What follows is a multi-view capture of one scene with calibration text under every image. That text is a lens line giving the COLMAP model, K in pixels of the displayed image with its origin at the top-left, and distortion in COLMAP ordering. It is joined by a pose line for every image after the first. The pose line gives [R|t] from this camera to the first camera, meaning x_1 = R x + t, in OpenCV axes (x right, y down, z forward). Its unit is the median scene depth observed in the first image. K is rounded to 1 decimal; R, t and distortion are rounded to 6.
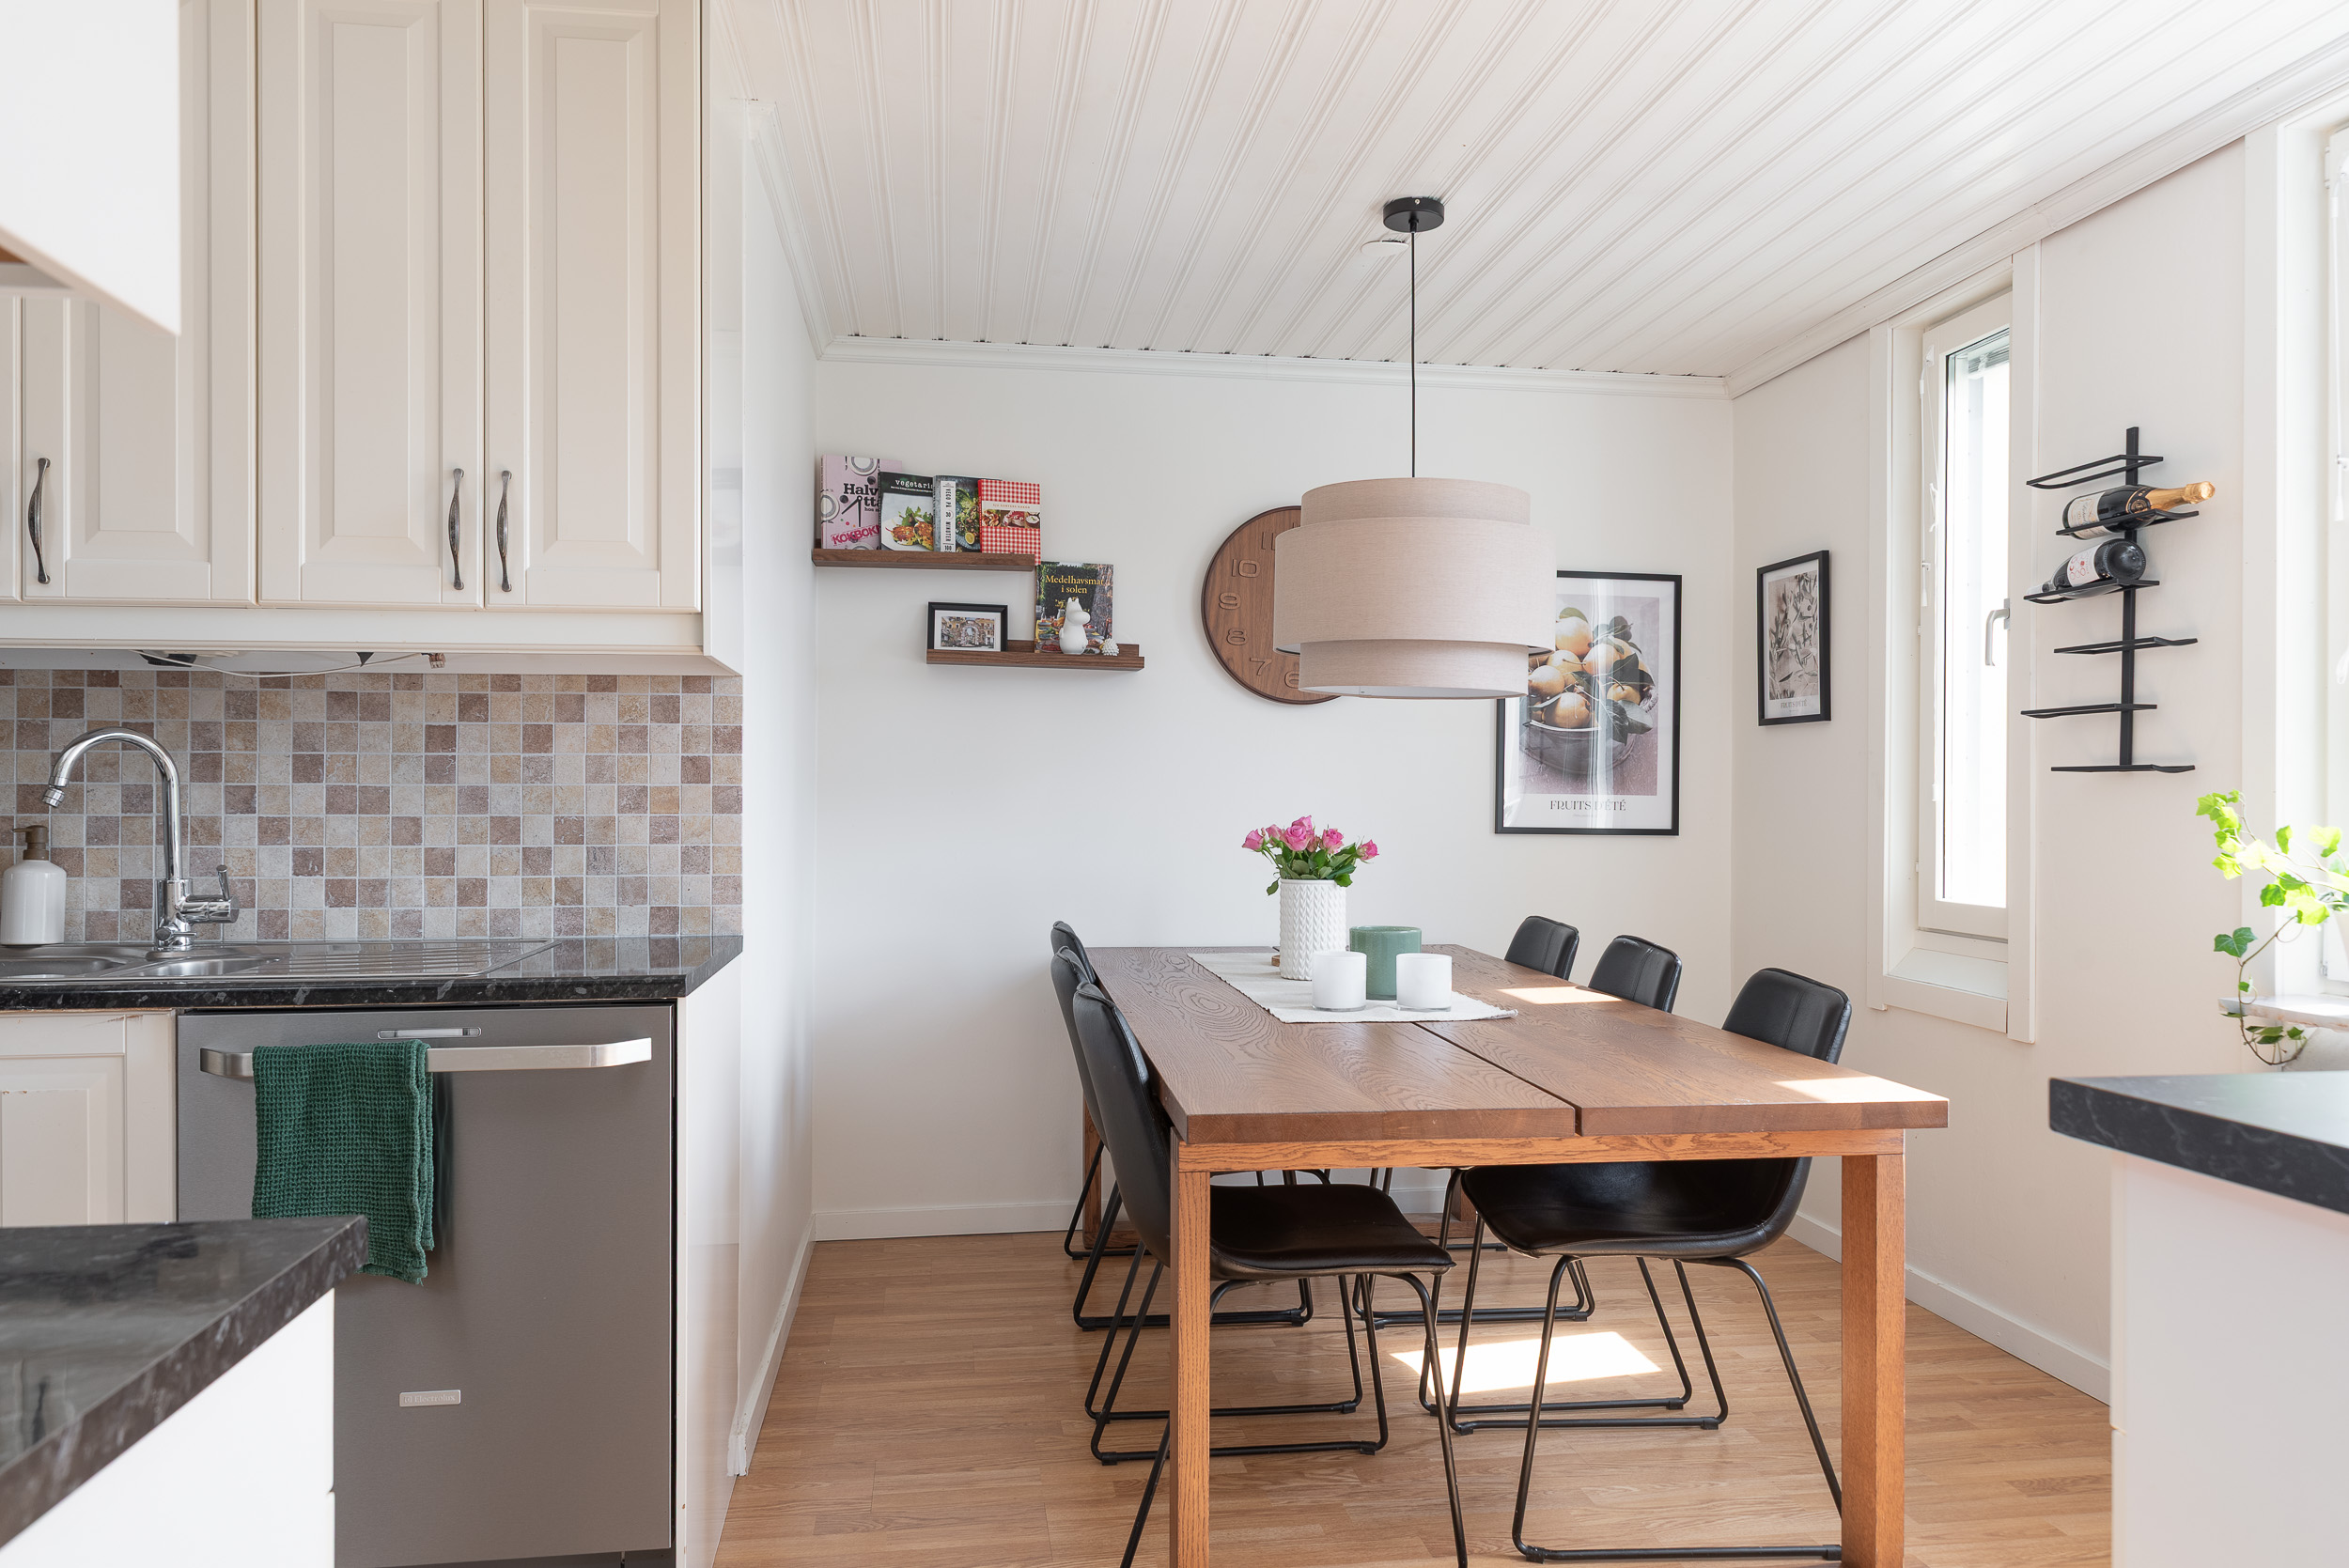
lens RADIAL K [[1586.1, 0, 1170.2], [0, 1586.1, 790.3], [0, 0, 1]] dist [0.009380, -0.000812]
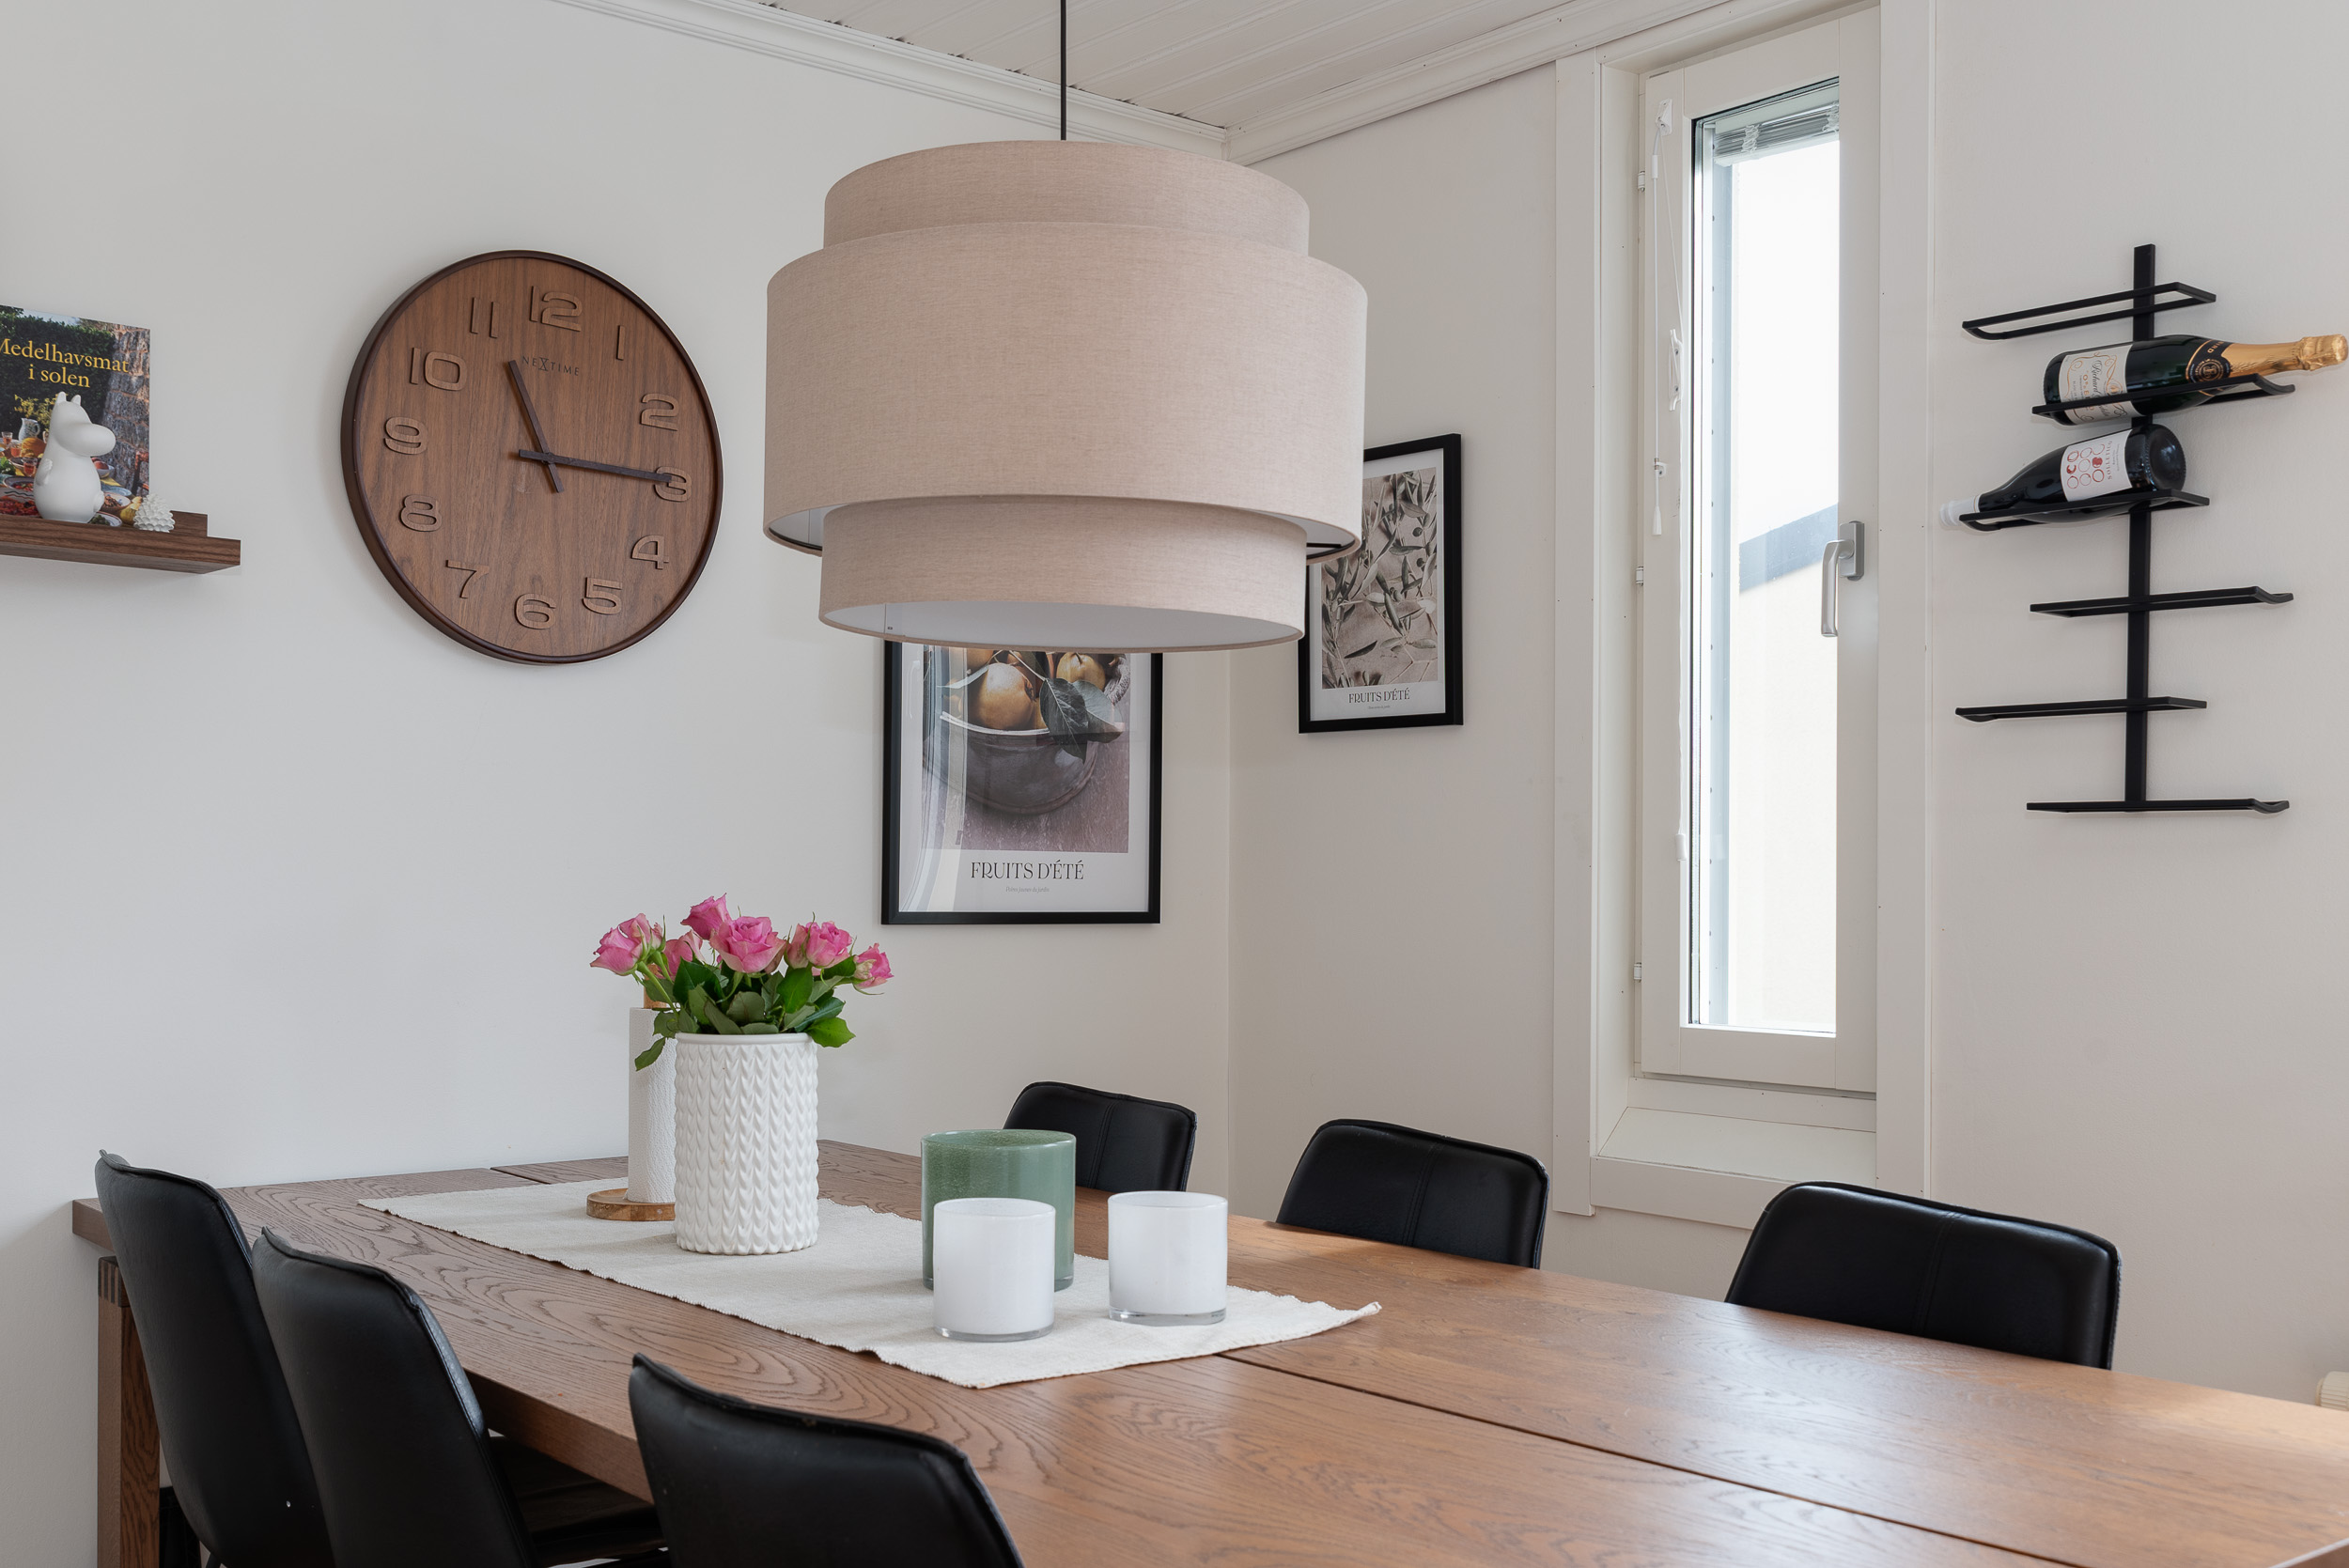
lens RADIAL K [[2476.6, 0, 1172.9], [0, 2476.6, 843.1], [0, 0, 1]] dist [-0.004655, 0.003370]
pose [[0.865835, 0.002583, 0.500322, -0.137582], [-0.001623, 0.999996, -0.002355, 0.002206], [-0.500326, 0.001227, 0.865836, 0.267084]]
